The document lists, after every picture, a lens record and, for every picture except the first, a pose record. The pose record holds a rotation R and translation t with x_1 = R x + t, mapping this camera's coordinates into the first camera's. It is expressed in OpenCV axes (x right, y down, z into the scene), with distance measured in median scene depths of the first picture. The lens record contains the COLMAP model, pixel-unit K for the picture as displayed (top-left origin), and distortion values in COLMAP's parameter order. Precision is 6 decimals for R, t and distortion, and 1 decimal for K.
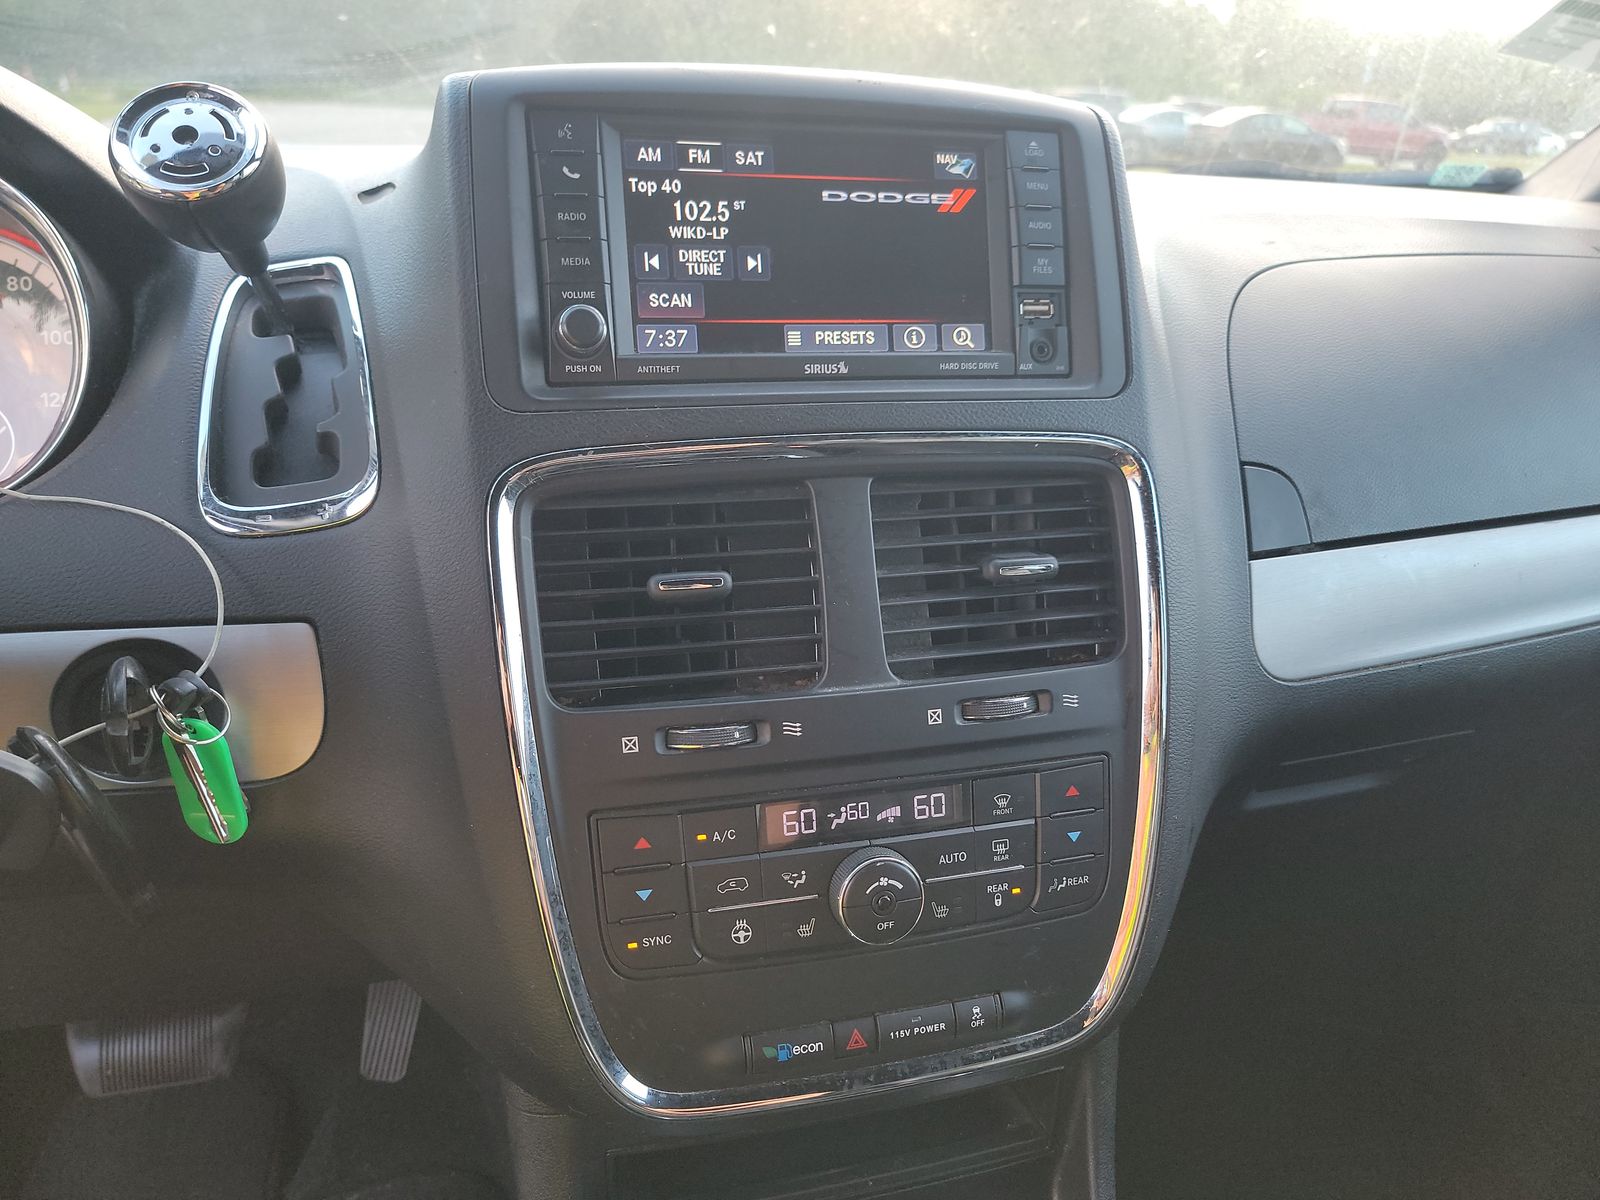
lens RADIAL K [[1131.9, 0, 796.3], [0, 1131.9, 596.2], [0, 0, 1]] dist [0.032249, -0.040818]
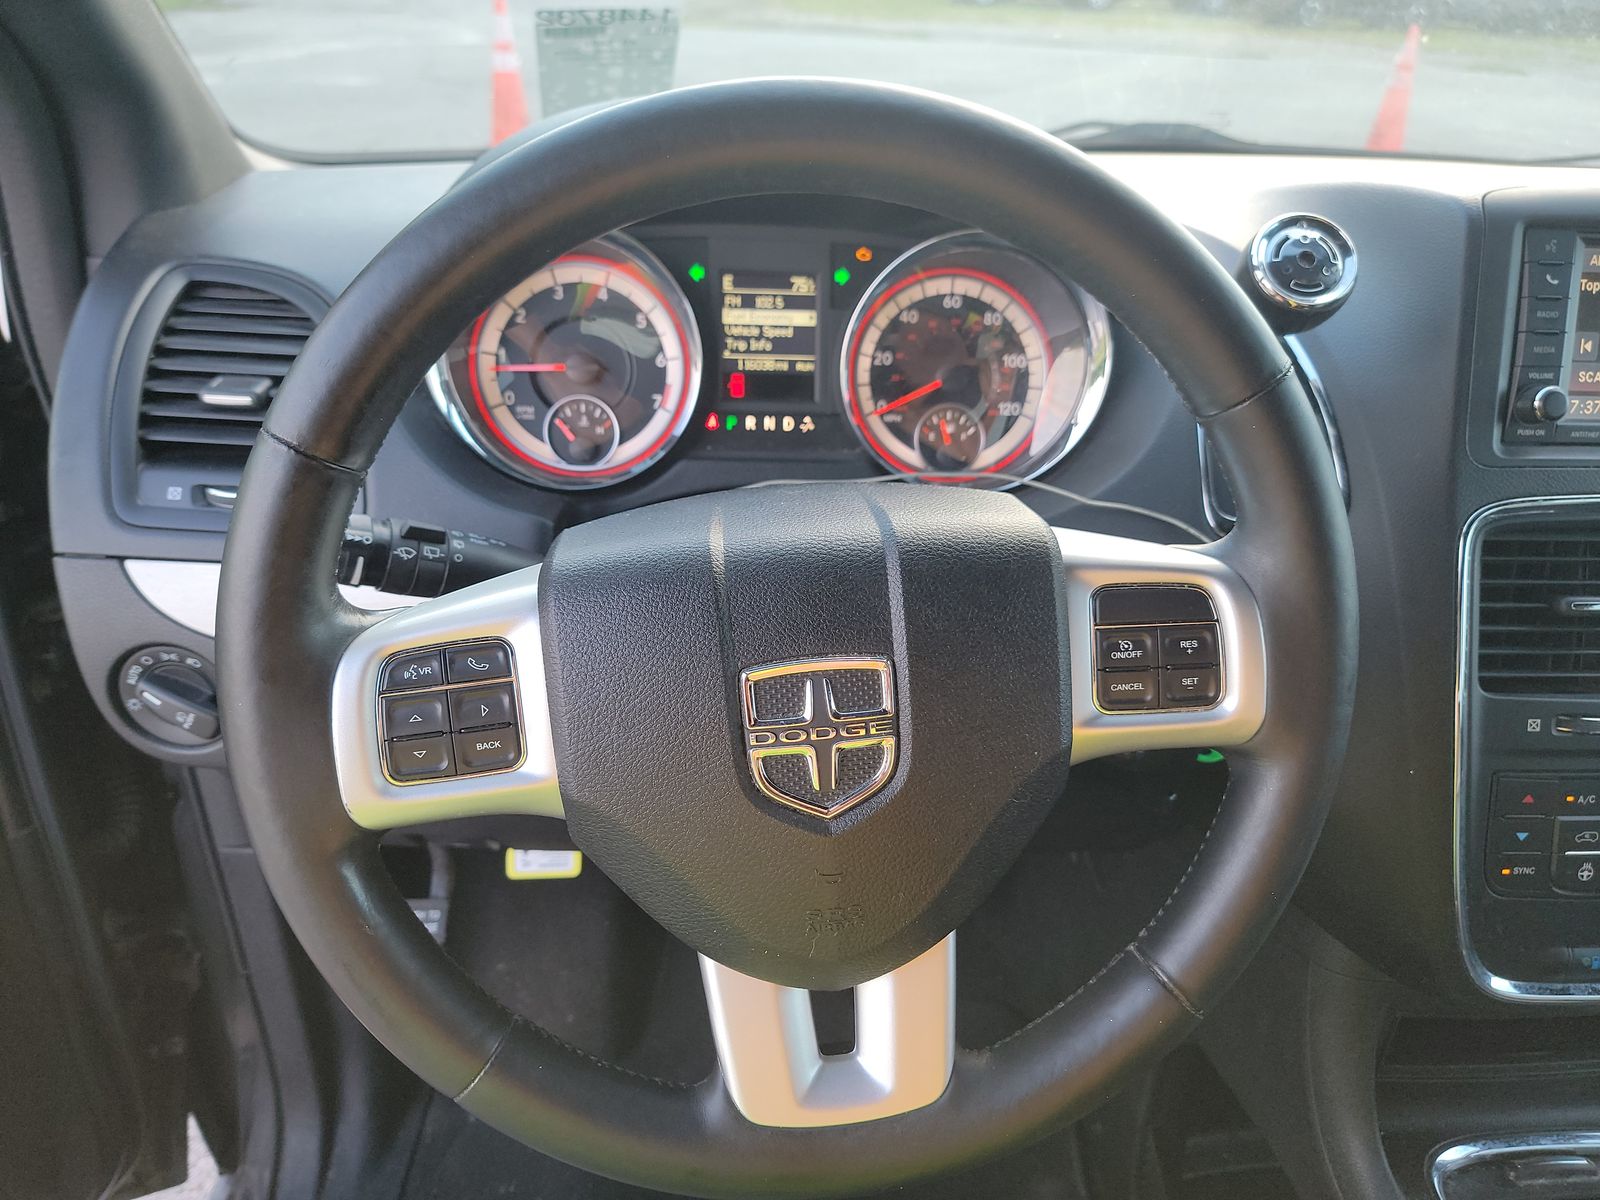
lens RADIAL K [[1131.9, 0, 800.8], [0, 1131.9, 604.5], [0, 0, 1]] dist [0.032249, -0.040818]
pose [[0.981834, 0.094247, -0.164678, -0.760024], [-0.077829, 0.991583, 0.103468, -0.075333], [0.173044, -0.088771, 0.980905, -0.418776]]
